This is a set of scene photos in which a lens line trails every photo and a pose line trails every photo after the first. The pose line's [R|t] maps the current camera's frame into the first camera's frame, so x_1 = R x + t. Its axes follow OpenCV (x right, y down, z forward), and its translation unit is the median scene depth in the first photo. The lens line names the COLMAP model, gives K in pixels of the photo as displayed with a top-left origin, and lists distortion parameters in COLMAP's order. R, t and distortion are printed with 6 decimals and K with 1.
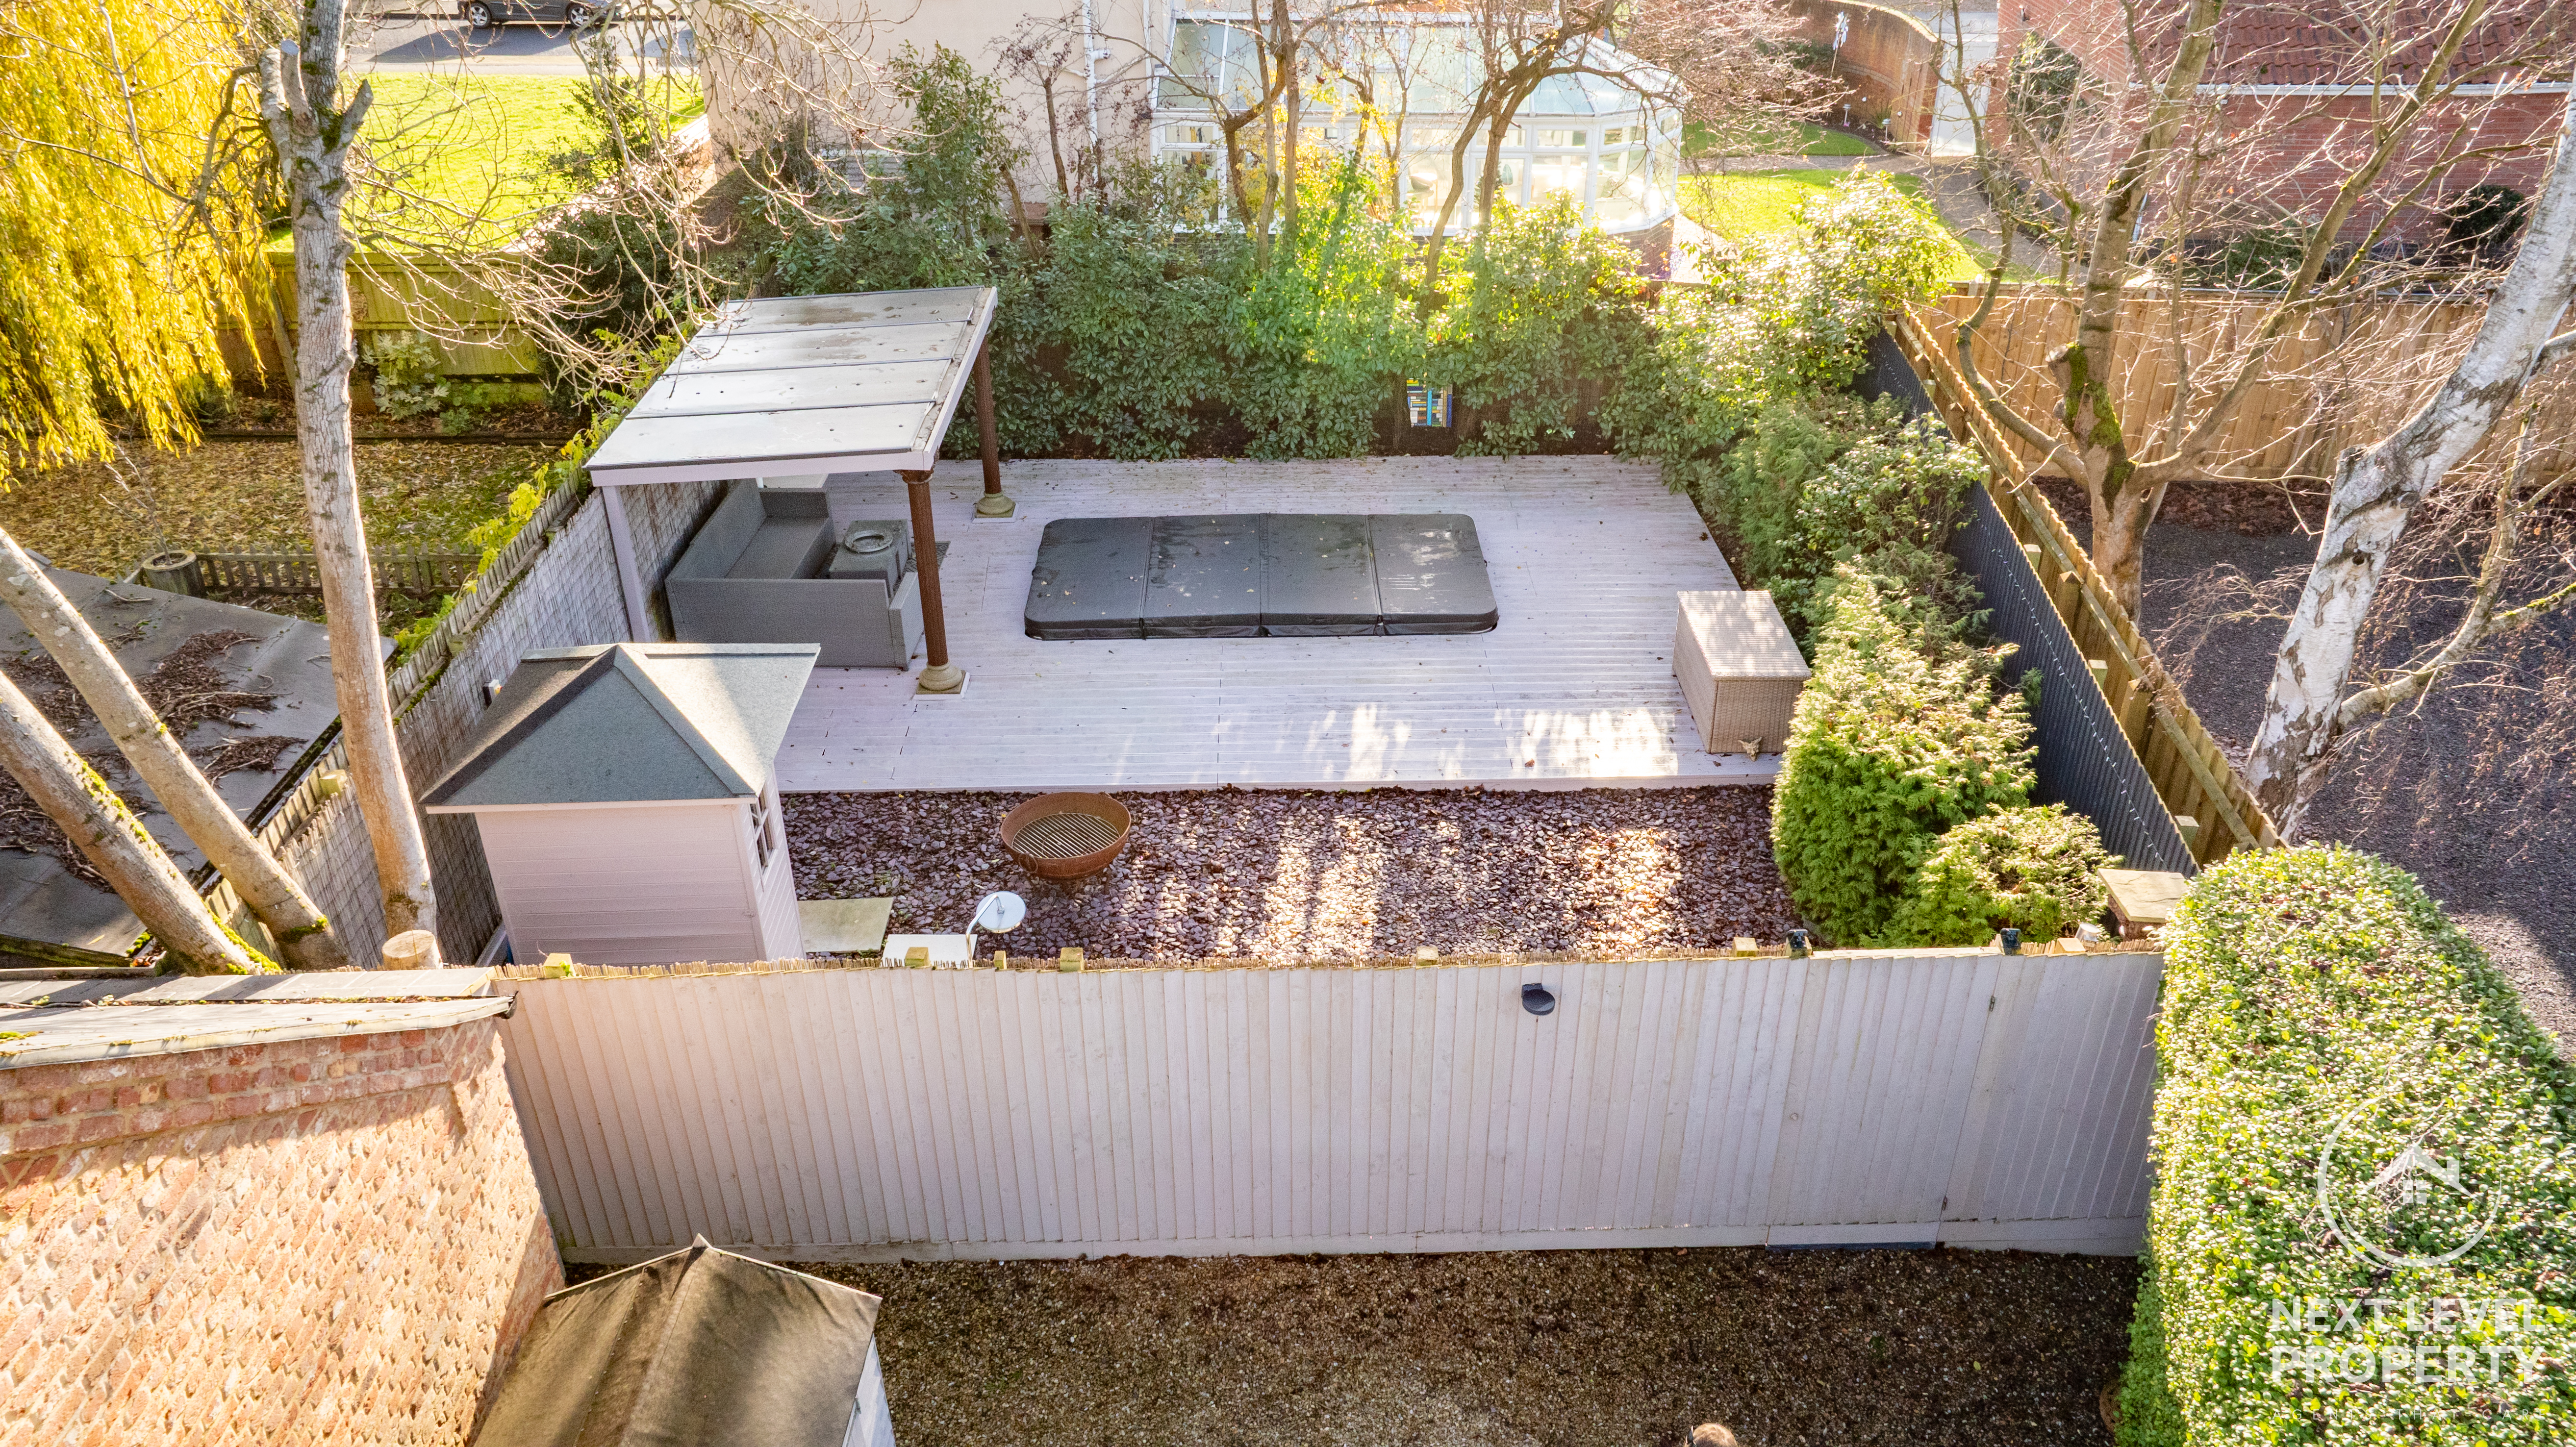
lens RADIAL K [[1811.7, 0, 1288.0], [0, 1811.7, 723.5], [0, 0, 1]] dist [-0.019392, -0.008839]
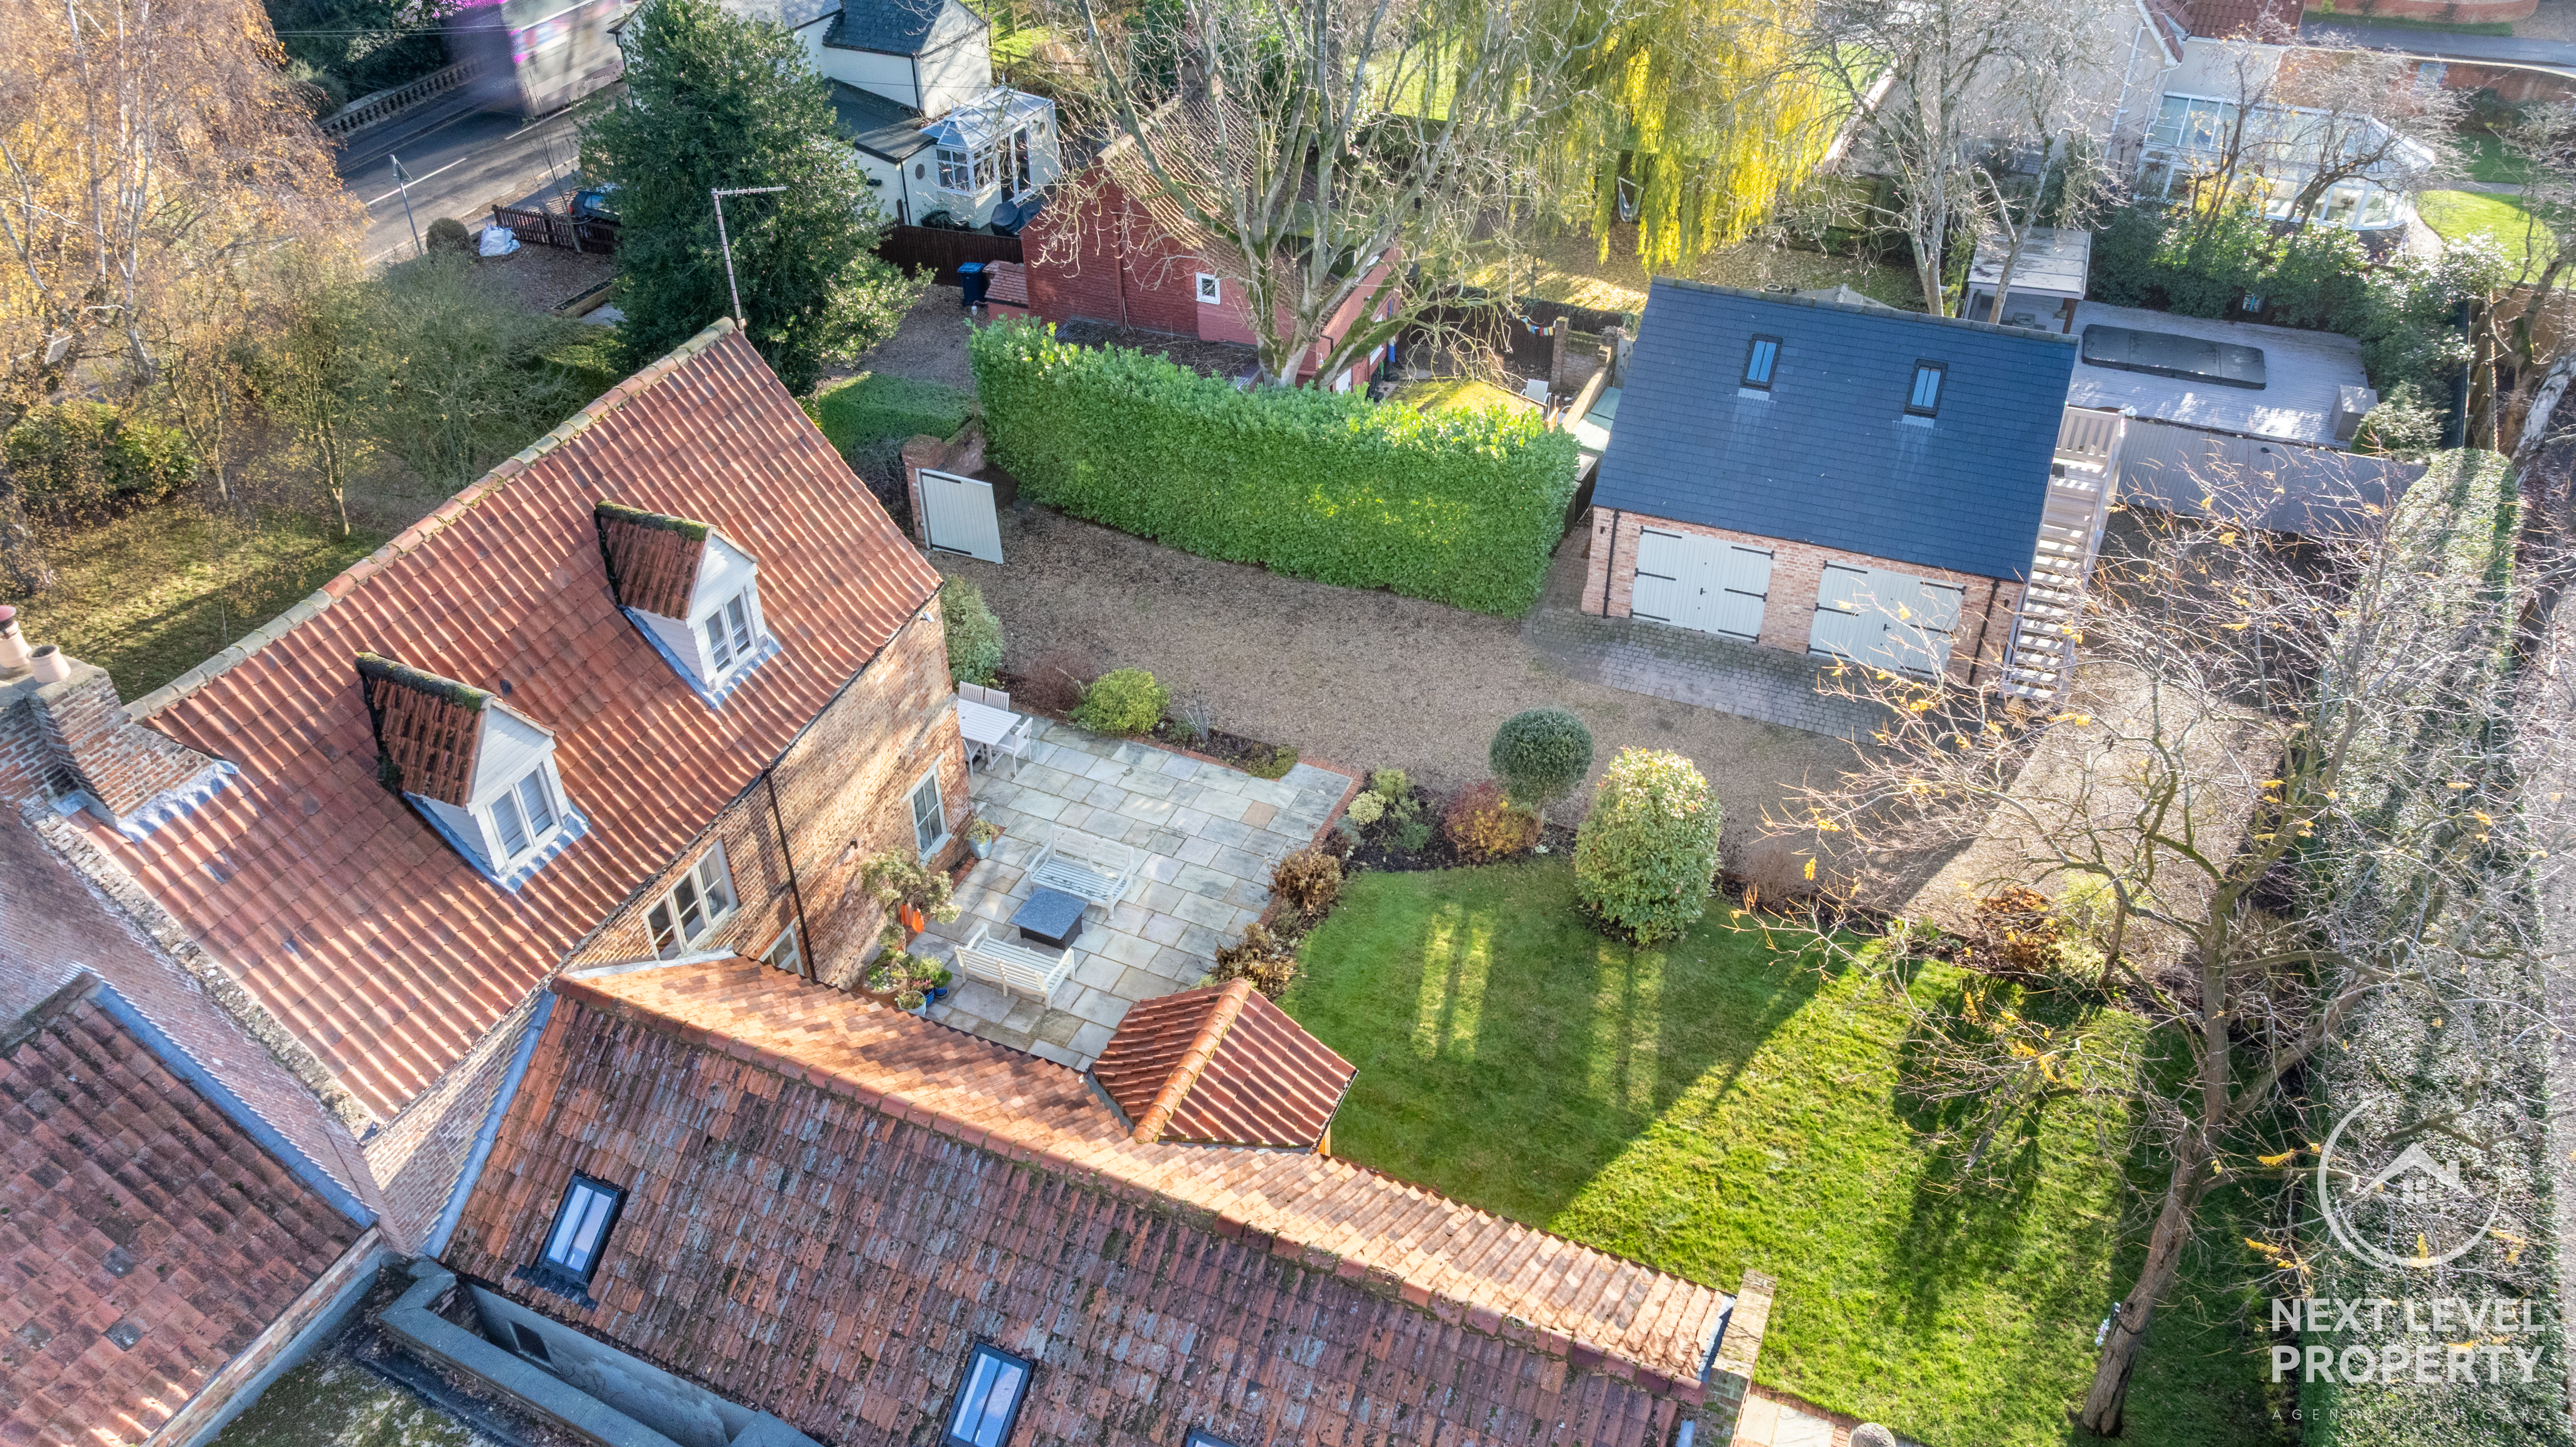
lens RADIAL K [[1791.6, 0, 1288.0], [0, 1791.6, 723.5], [0, 0, 1]] dist [-0.000865, 0.005048]
pose [[0.923019, 0.228185, -0.309787, -0.313178], [-0.195143, 0.971550, 0.134198, 0.390138], [0.331596, -0.063414, 0.941288, -2.222362]]
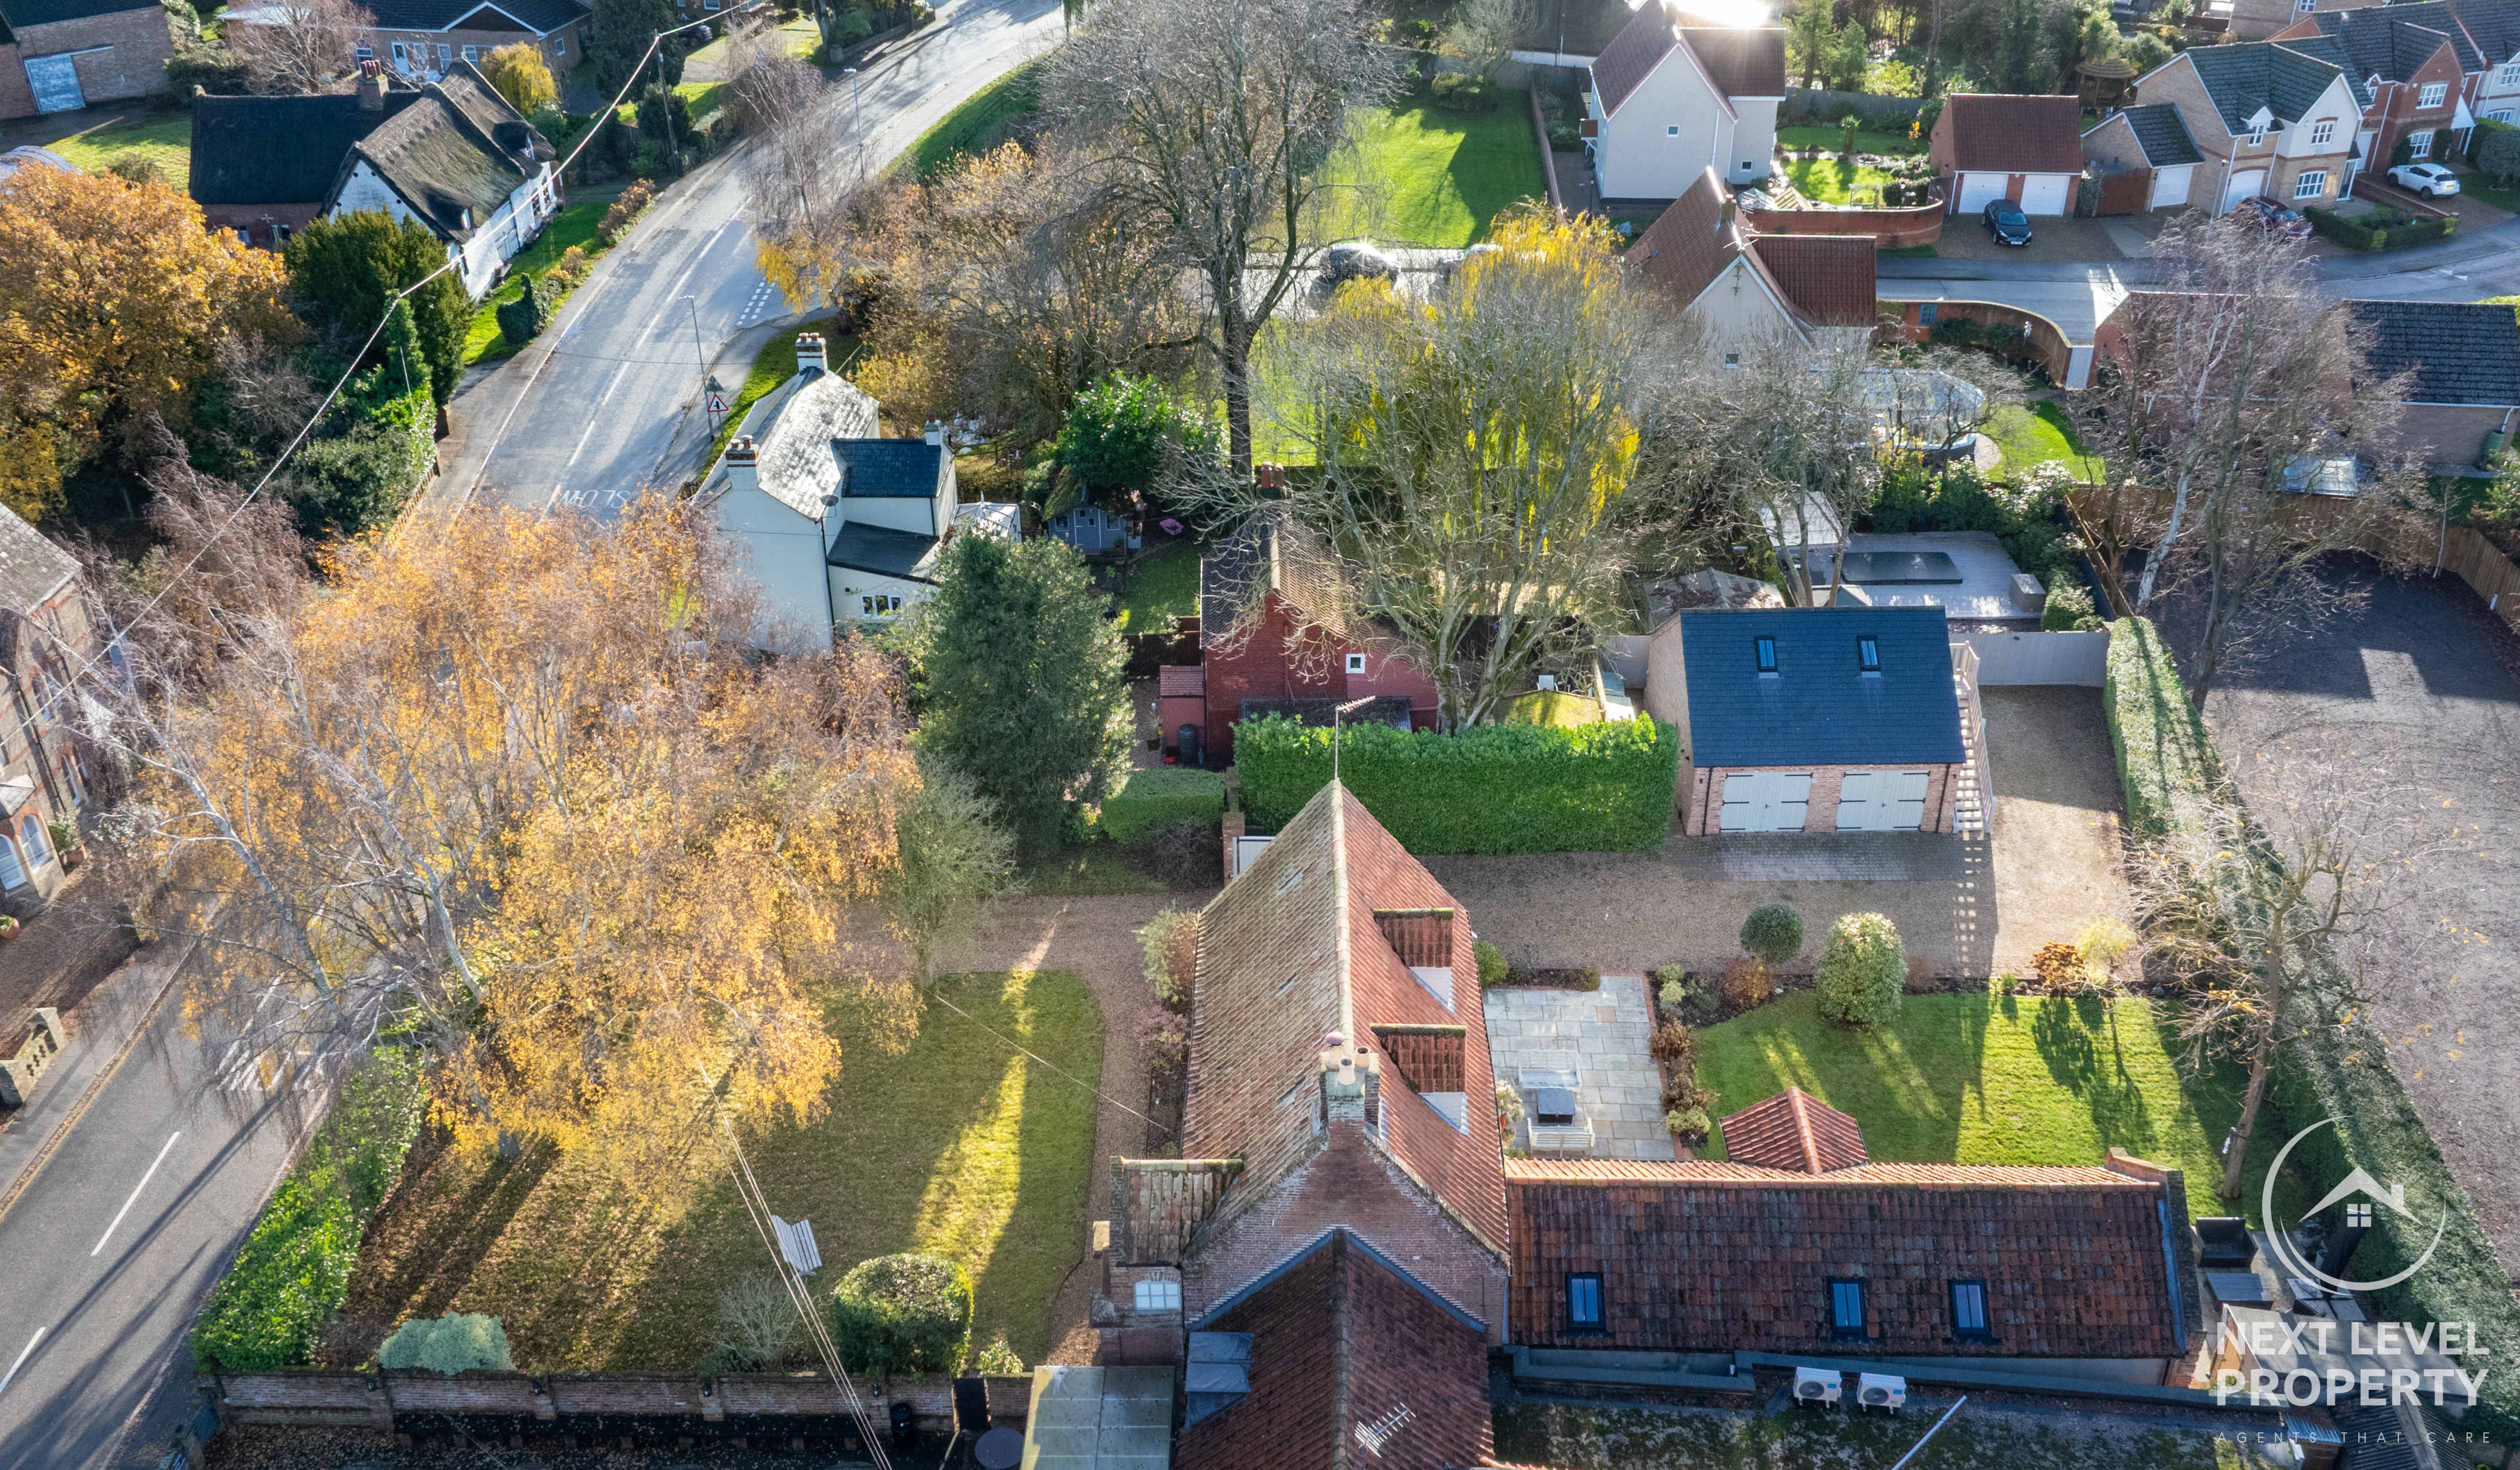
lens RADIAL K [[2087.5, 0, 1260.0], [0, 2087.5, 735.0], [0, 0, 1]] dist [-0.003886, -0.000082]
pose [[0.999930, -0.001212, -0.011735, -1.498941], [0.001357, 0.999922, 0.012408, 0.240791], [0.011719, -0.012423, 0.999854, -3.936212]]
